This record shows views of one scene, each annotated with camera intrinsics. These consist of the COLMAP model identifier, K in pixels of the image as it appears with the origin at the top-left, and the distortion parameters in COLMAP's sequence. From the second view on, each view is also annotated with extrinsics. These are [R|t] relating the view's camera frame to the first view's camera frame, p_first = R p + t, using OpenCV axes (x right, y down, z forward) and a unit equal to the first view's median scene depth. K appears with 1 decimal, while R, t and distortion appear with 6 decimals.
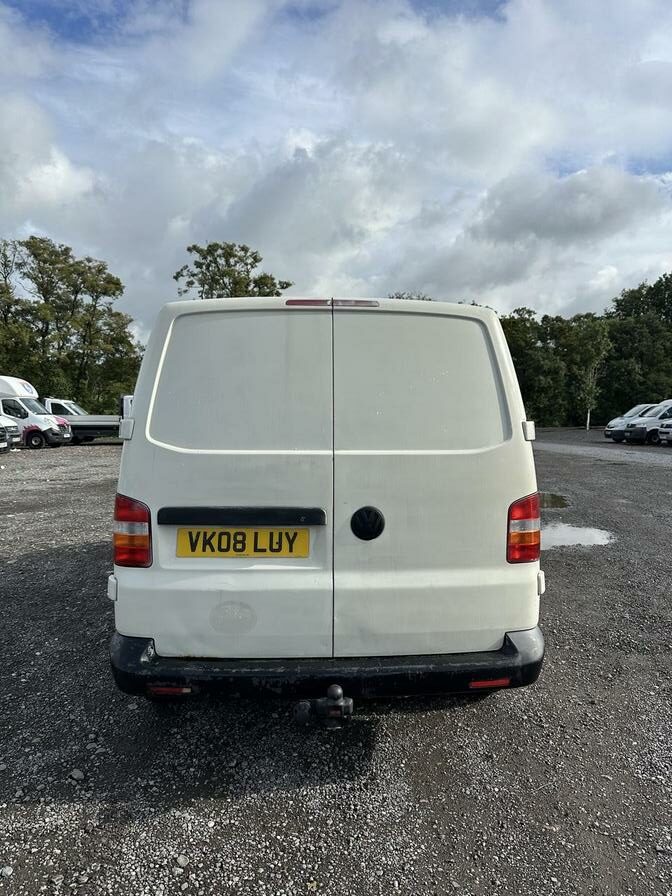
lens RADIAL K [[637.1, 0, 349.0], [0, 637.1, 453.2], [0, 0, 1]] dist [0.031406, -0.042400]
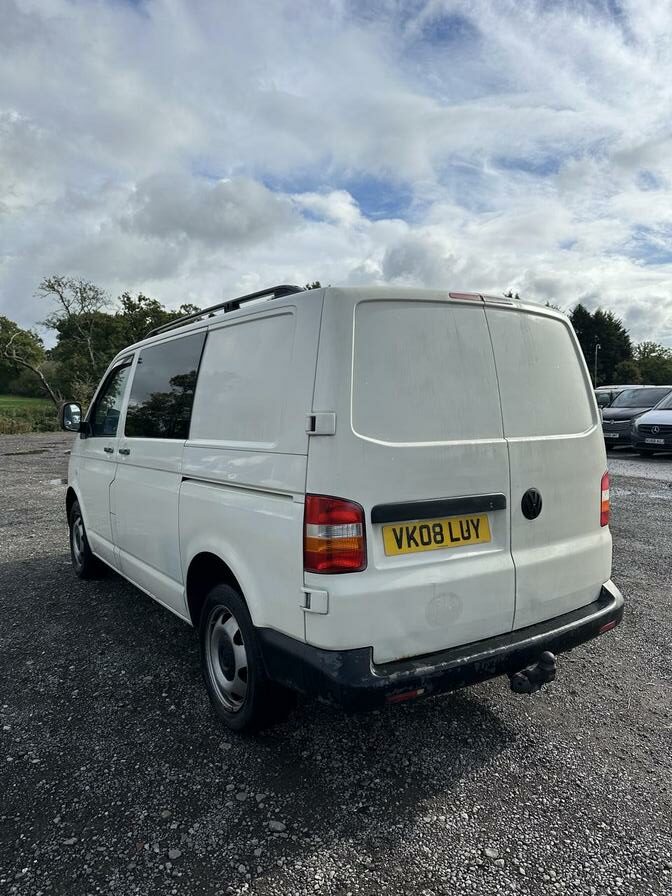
lens RADIAL K [[633.1, 0, 355.1], [0, 633.1, 443.7], [0, 0, 1]] dist [-0.001998, -0.004835]
pose [[0.854667, -0.038571, 0.517742, -0.614095], [0.043284, 0.999058, 0.002976, -0.007321], [-0.517369, 0.019866, 0.855532, 0.170753]]
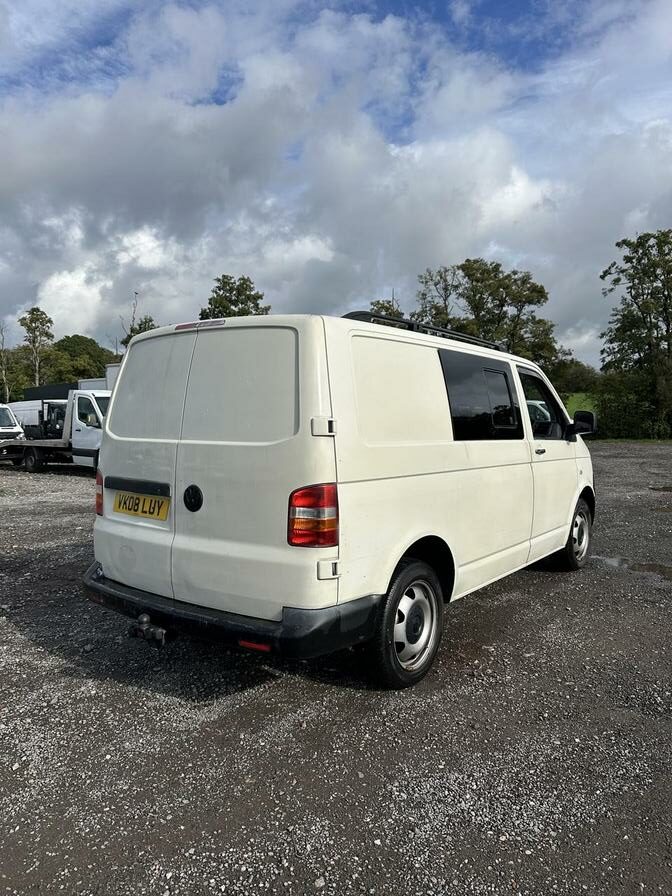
lens RADIAL K [[632.9, 0, 351.2], [0, 632.9, 471.3], [0, 0, 1]] dist [0.049532, -0.063416]
pose [[0.770261, 0.049968, -0.635768, 0.827035], [-0.036796, 0.998747, 0.033916, 0.002326], [0.636666, -0.002731, 0.771135, 0.180577]]
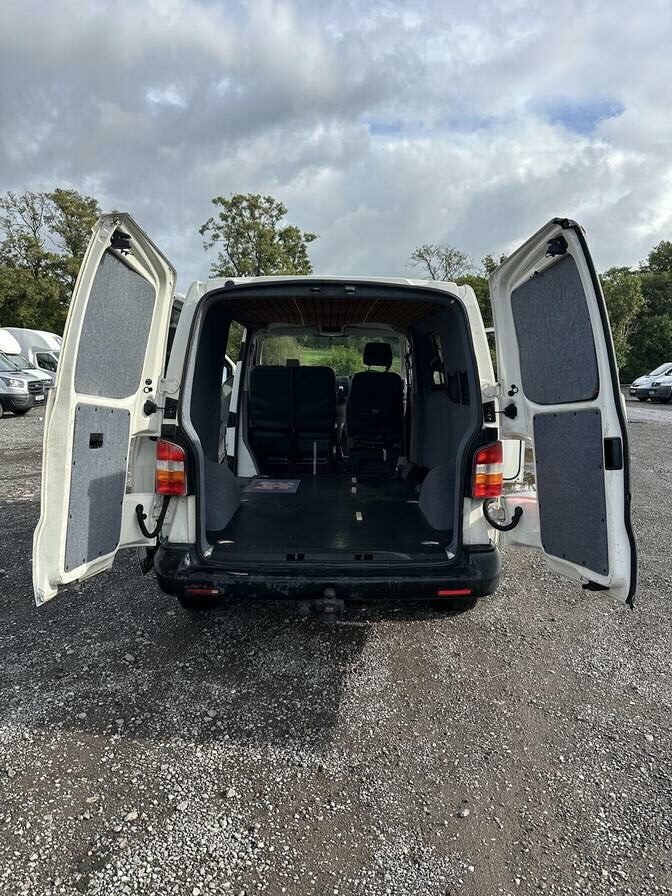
lens RADIAL K [[630.3, 0, 347.5], [0, 630.3, 472.8], [0, 0, 1]] dist [0.040954, -0.051178]
pose [[0.999054, 0.014425, -0.041035, 0.044782], [-0.010271, 0.994963, 0.099714, 0.004959], [0.042267, -0.099198, 0.994170, -0.161219]]
